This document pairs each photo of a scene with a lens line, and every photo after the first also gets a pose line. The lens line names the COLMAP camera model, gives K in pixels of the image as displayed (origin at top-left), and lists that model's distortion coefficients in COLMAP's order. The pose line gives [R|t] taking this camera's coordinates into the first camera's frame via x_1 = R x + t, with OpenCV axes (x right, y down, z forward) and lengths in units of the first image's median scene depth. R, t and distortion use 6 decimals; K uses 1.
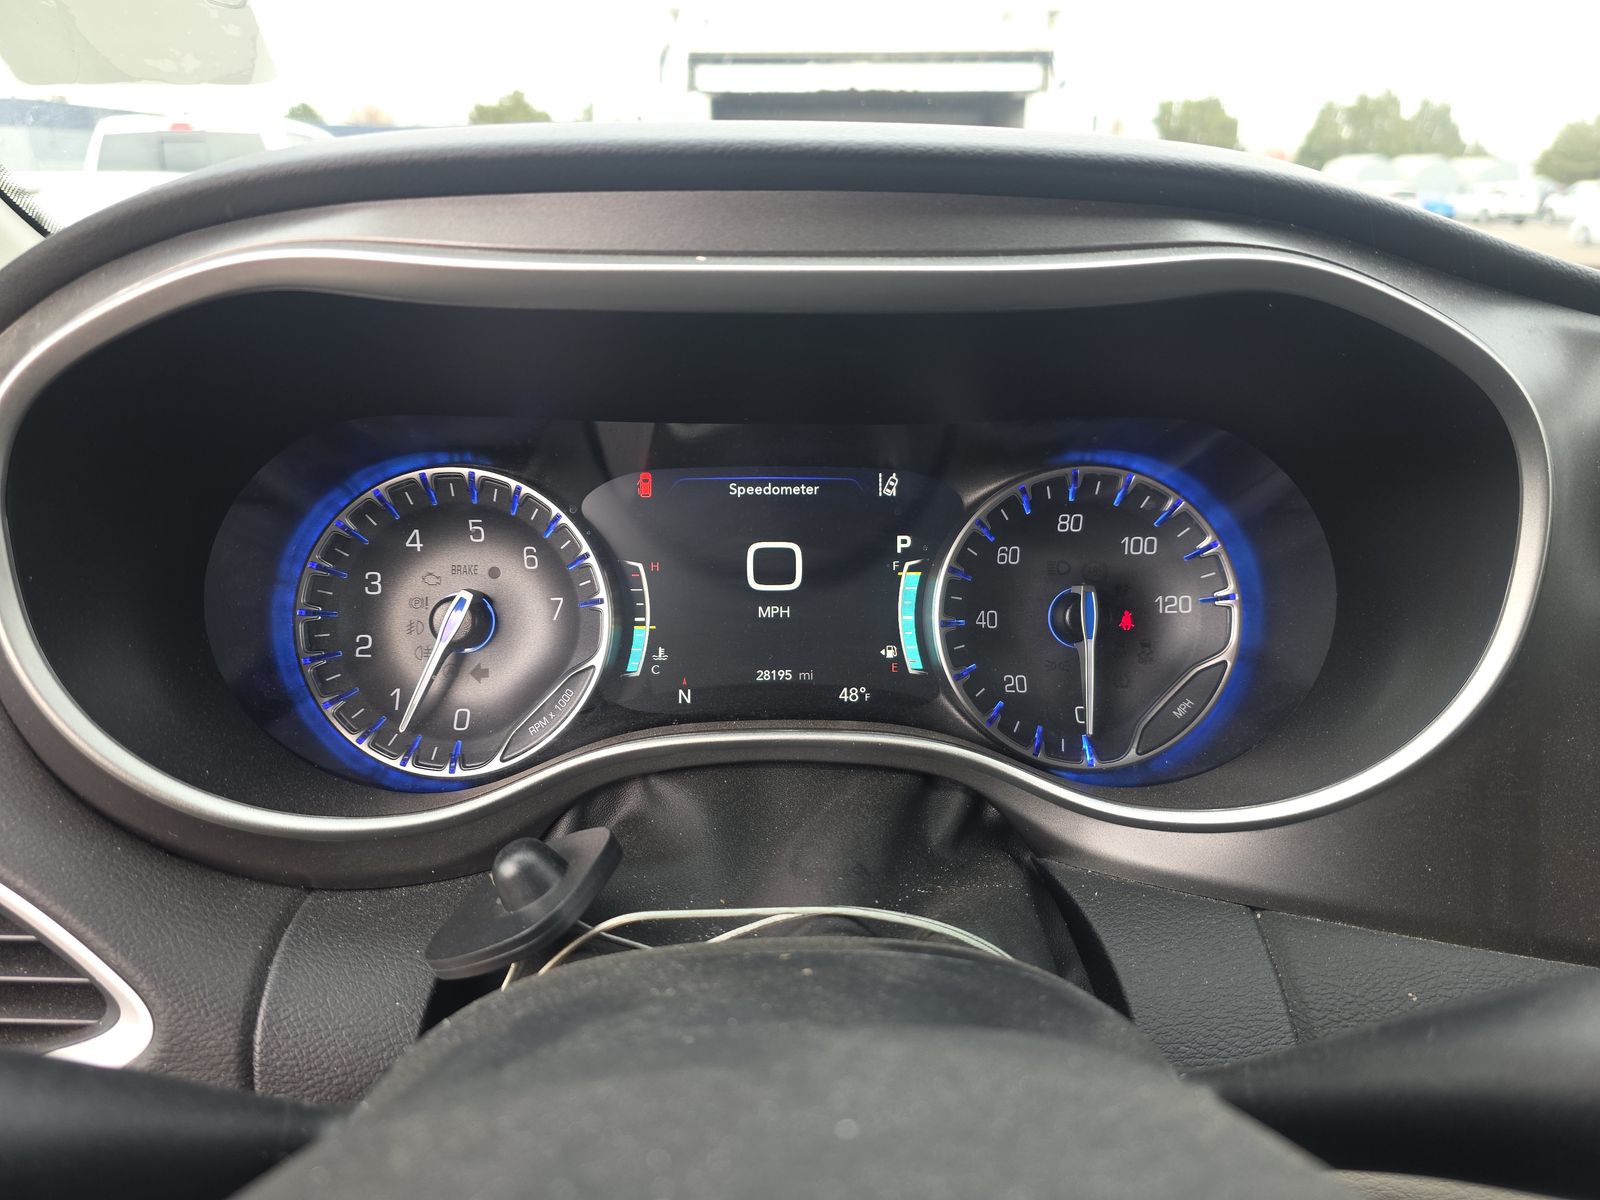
lens RADIAL K [[1136.9, 0, 804.3], [0, 1136.9, 589.7], [0, 0, 1]] dist [0.030348, -0.004744]
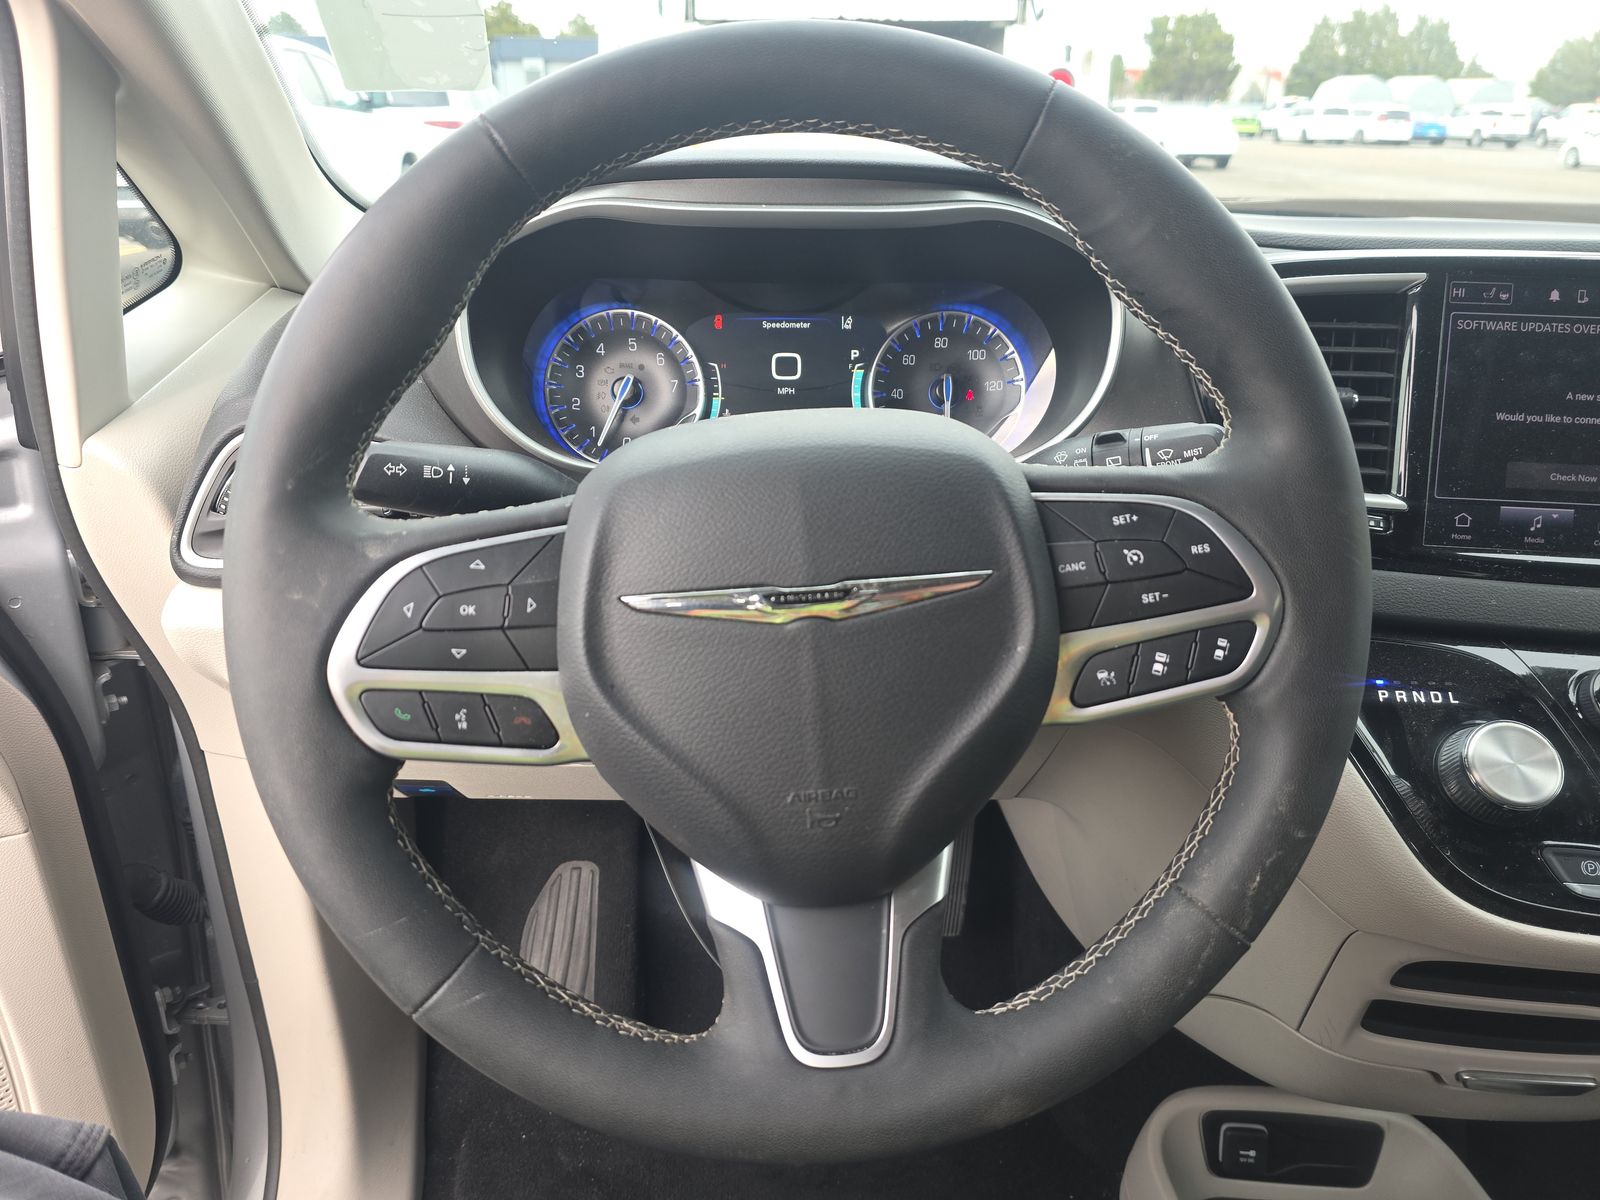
lens RADIAL K [[1099.7, 0, 800.0], [0, 1099.7, 600.0], [0, 0, 1]] dist [0.025614, -0.001501]
pose [[0.999990, 0.003013, 0.003288, -0.009000], [-0.003274, 0.996597, 0.082363, 0.225407], [-0.003029, -0.082372, 0.996597, -0.899042]]
